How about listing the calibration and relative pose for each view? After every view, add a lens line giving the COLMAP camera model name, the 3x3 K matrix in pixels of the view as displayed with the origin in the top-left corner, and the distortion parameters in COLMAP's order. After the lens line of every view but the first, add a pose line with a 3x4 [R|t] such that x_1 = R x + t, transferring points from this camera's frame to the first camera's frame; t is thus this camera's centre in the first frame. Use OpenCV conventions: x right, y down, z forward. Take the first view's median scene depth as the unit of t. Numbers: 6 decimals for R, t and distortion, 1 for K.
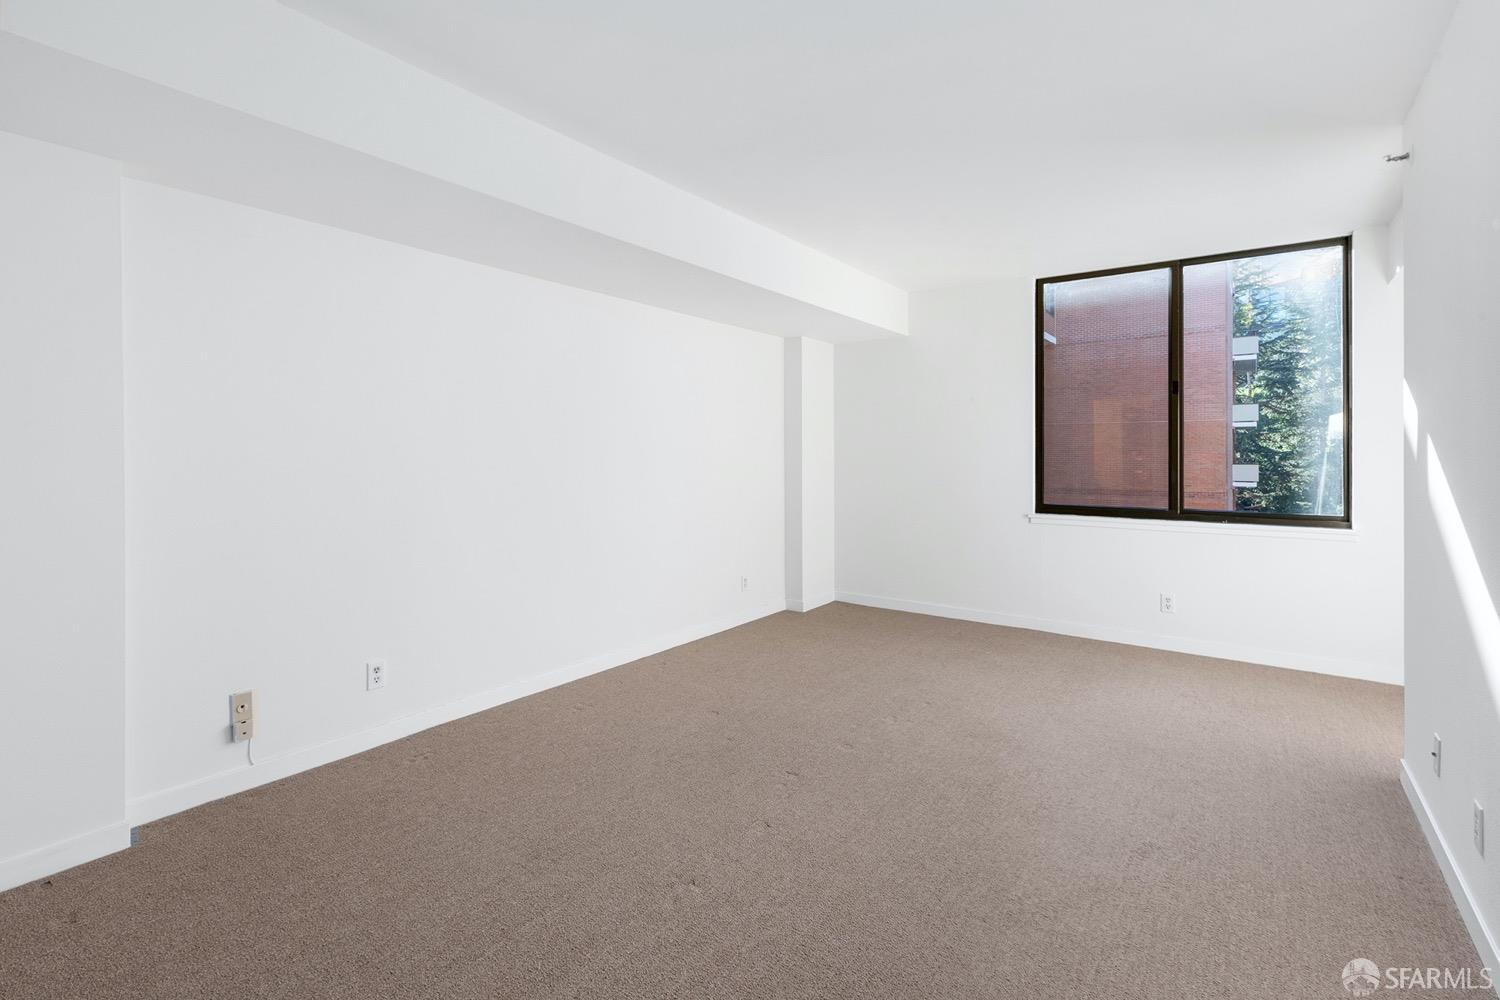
lens RADIAL K [[689.8, 0, 758.0], [0, 689.8, 449.3], [0, 0, 1]] dist [0.014005, -0.010392]
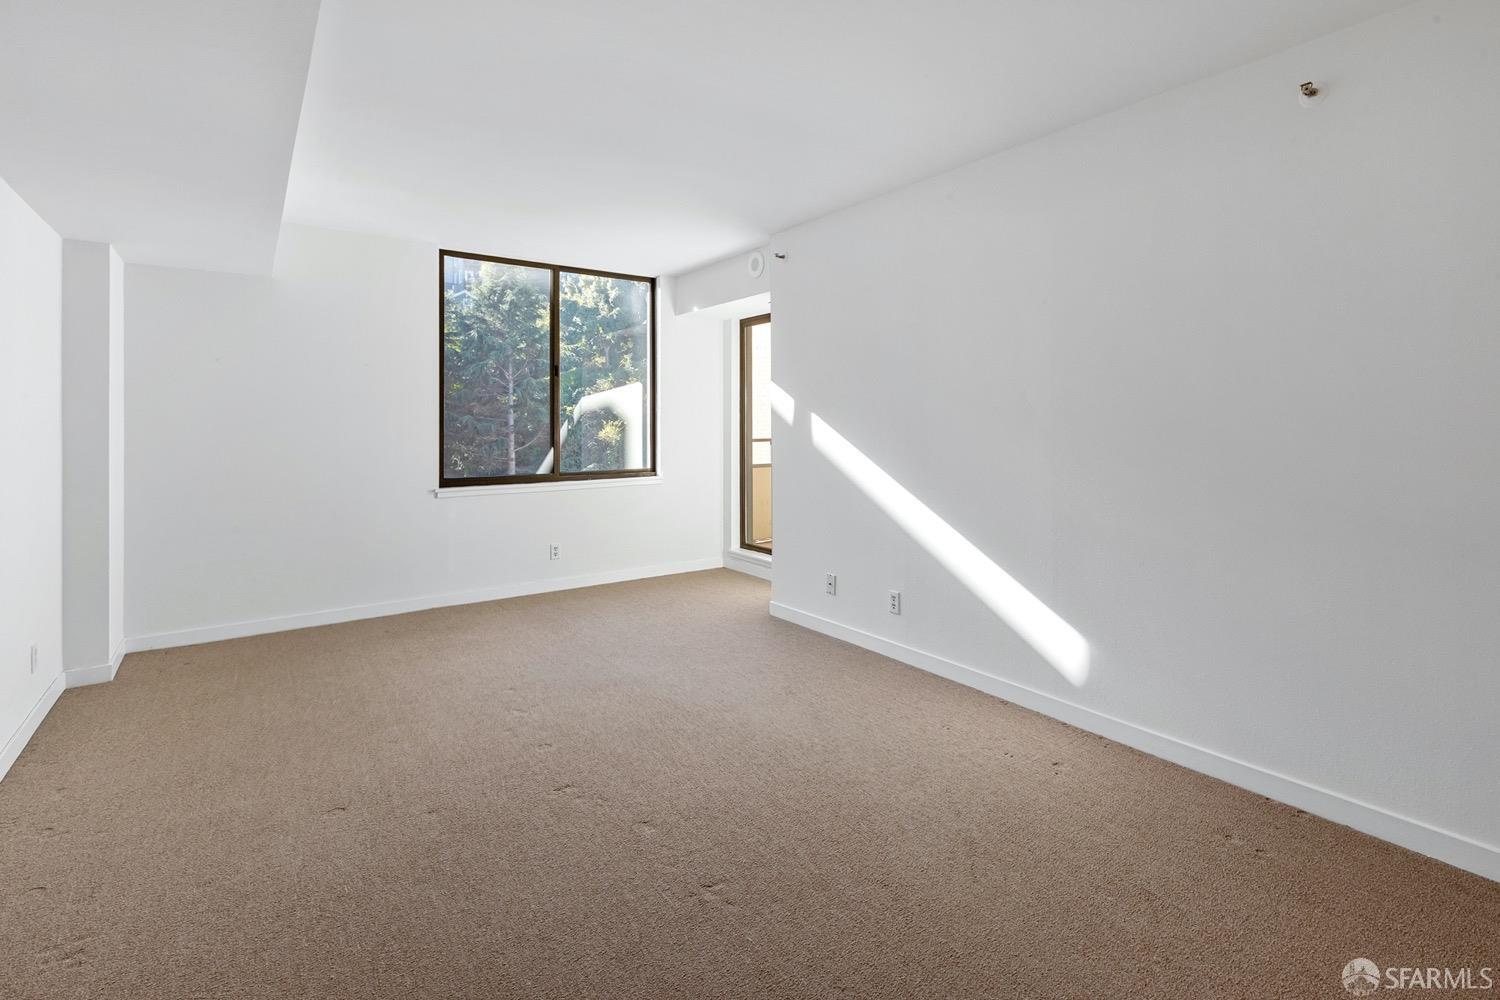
lens RADIAL K [[704.0, 0, 752.9], [0, 704.0, 428.3], [0, 0, 1]] dist [0.001128, 0.000676]
pose [[0.308896, -0.010086, 0.951042, -0.451569], [-0.001900, 0.999935, 0.011222, -0.004884], [-0.951094, -0.005274, 0.308857, 0.297556]]
